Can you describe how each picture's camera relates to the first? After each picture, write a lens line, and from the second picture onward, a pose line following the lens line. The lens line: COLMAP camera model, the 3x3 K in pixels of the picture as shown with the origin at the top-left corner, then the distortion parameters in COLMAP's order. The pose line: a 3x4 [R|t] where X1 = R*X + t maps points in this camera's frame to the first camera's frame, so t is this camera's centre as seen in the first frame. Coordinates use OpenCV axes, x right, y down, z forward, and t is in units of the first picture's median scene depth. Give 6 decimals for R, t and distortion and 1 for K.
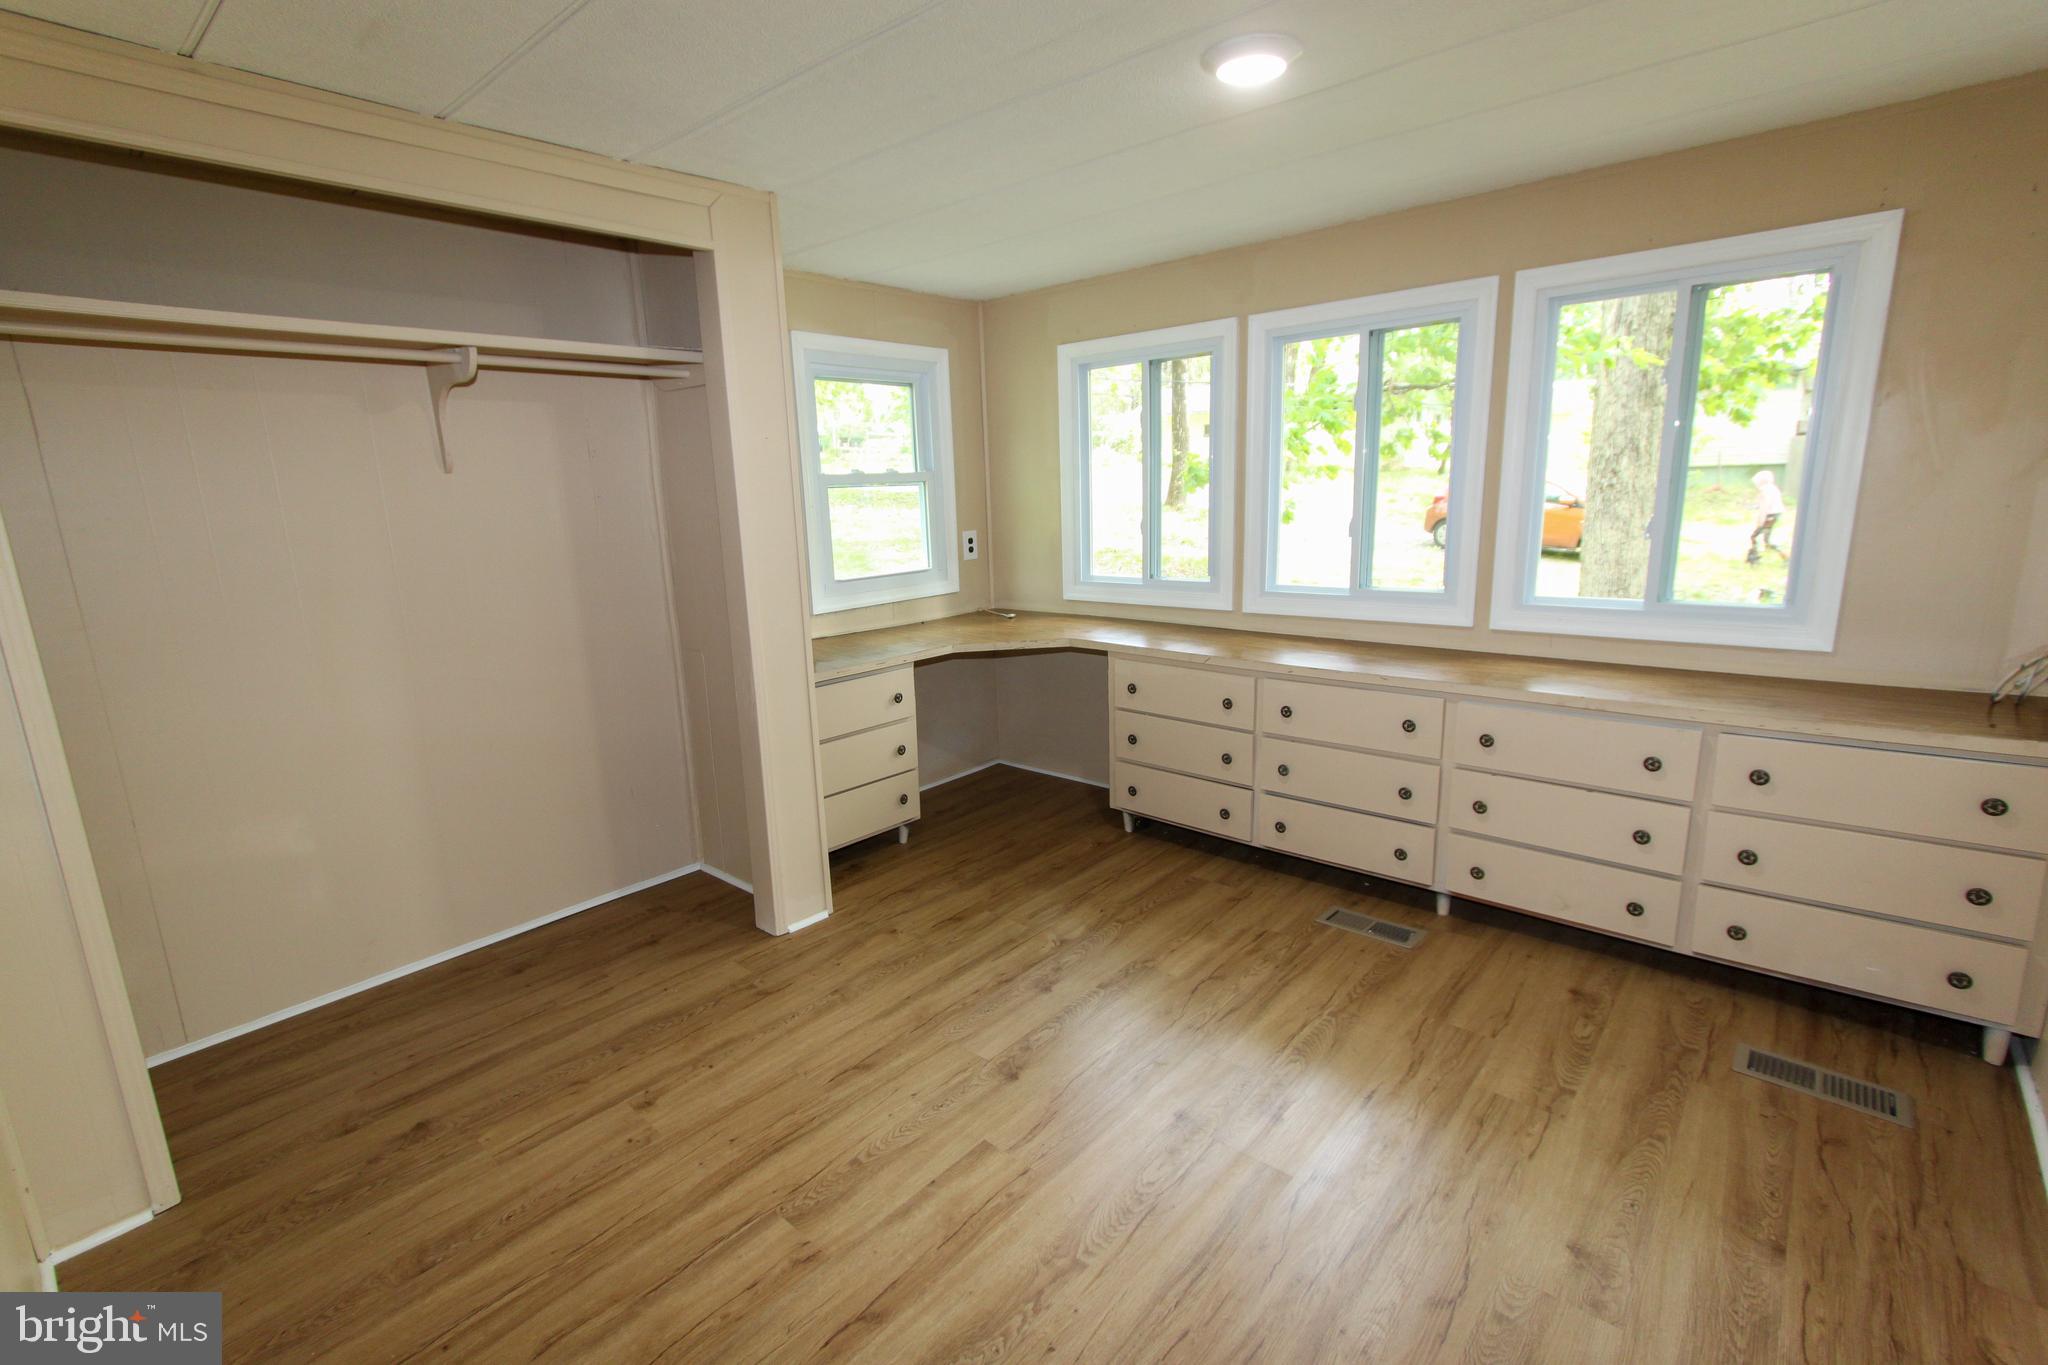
lens RADIAL K [[928.4, 0, 1004.1], [0, 928.4, 685.3], [0, 0, 1]] dist [0.000051, 0.001030]
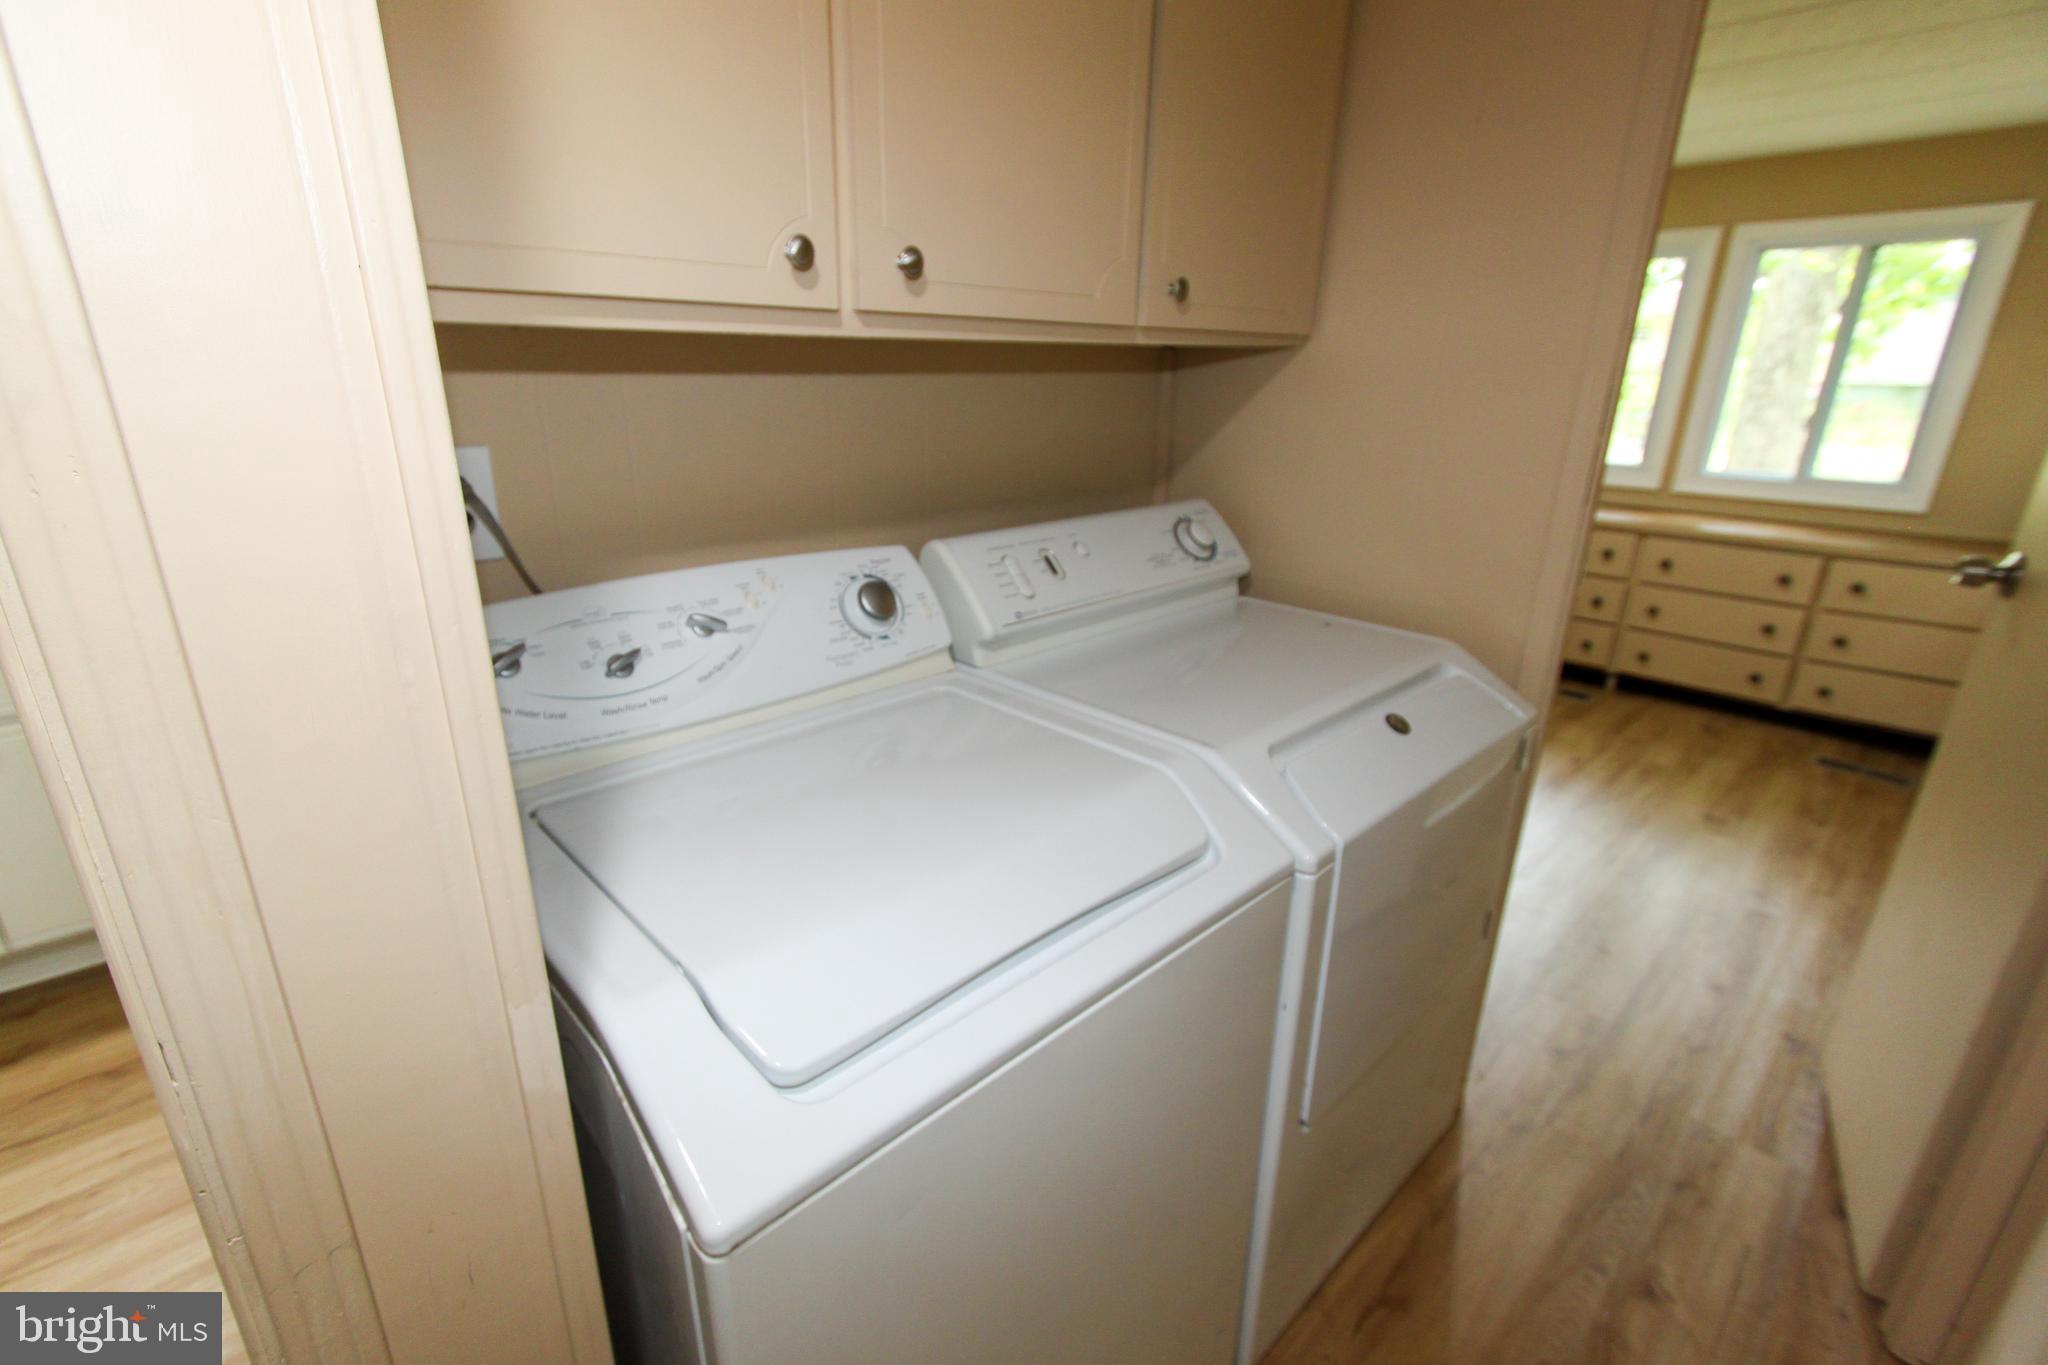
lens RADIAL K [[928.4, 0, 1004.1], [0, 928.4, 685.3], [0, 0, 1]] dist [0.000051, 0.001030]
pose [[0.995334, 0.072445, -0.063739, -0.490349], [-0.064207, 0.990333, 0.122959, 0.161345], [0.072031, -0.118293, 0.990363, -0.652691]]
